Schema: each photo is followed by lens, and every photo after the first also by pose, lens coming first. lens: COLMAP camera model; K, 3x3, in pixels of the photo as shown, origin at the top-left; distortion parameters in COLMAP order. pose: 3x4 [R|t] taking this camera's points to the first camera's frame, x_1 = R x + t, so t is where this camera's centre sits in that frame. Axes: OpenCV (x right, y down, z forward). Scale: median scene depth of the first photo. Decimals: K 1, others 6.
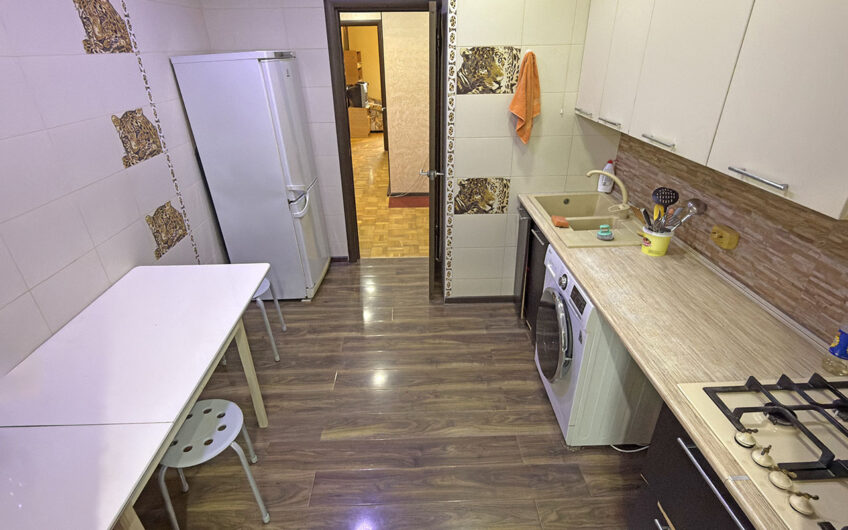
lens RADIAL K [[421.5, 0, 424.0], [0, 421.5, 265.0], [0, 0, 1]] dist [-0.002515, -0.000513]
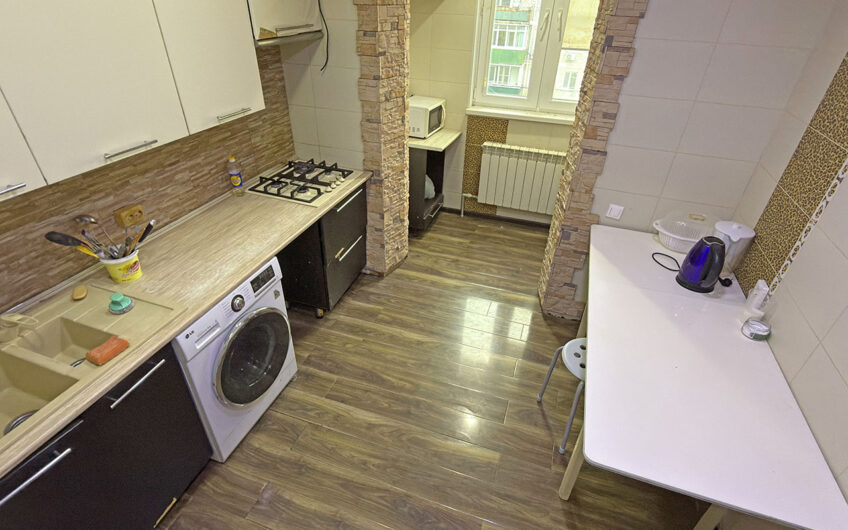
lens RADIAL K [[421.5, 0, 424.0], [0, 421.5, 265.0], [0, 0, 1]] dist [-0.002515, -0.000513]
pose [[-0.933534, -0.205676, 0.293620, -0.334011], [0.154108, 0.509263, 0.846701, -0.799039], [-0.323676, 0.835672, -0.443718, 1.341813]]
